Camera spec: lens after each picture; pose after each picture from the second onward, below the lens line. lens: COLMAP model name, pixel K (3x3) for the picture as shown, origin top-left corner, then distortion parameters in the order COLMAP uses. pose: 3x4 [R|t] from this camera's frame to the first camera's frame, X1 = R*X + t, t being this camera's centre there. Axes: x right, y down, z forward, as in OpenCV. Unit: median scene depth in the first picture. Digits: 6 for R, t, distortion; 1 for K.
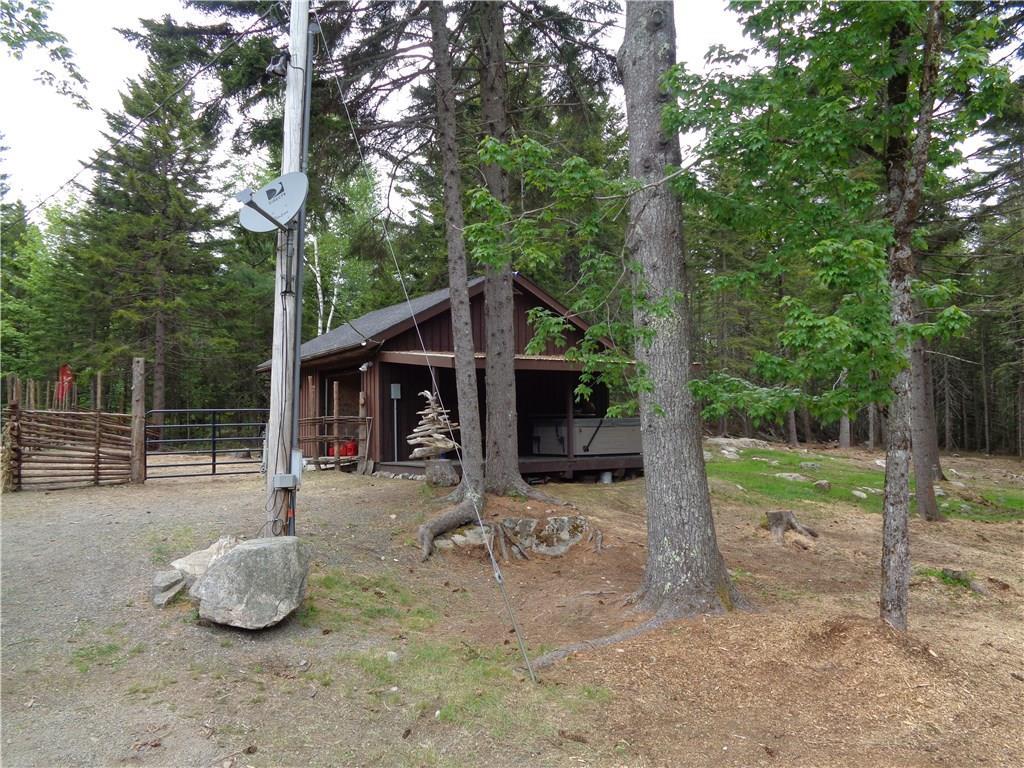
lens RADIAL K [[769.4, 0, 512.0], [0, 769.4, 384.0], [0, 0, 1]] dist [0.006679, 0.001761]
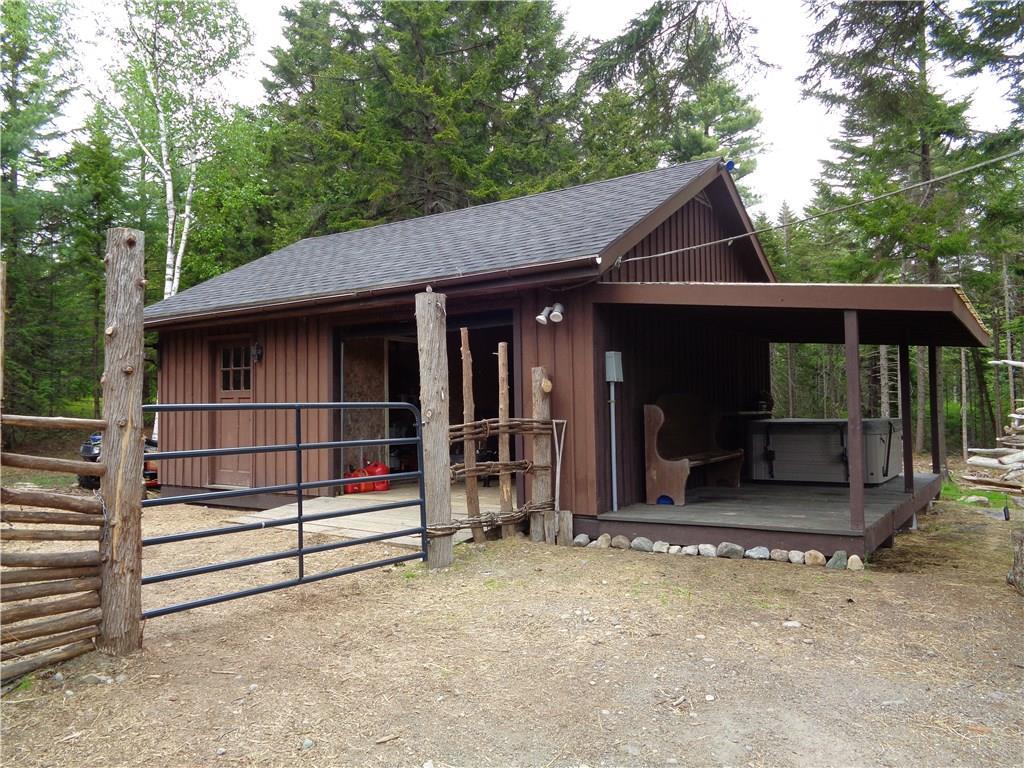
lens RADIAL K [[769.4, 0, 512.0], [0, 769.4, 384.0], [0, 0, 1]] dist [0.006679, 0.001761]
pose [[0.956724, 0.014645, 0.290627, -0.354649], [-0.018684, 0.999764, 0.011126, 0.016052], [-0.290395, -0.016075, 0.956772, 0.554494]]
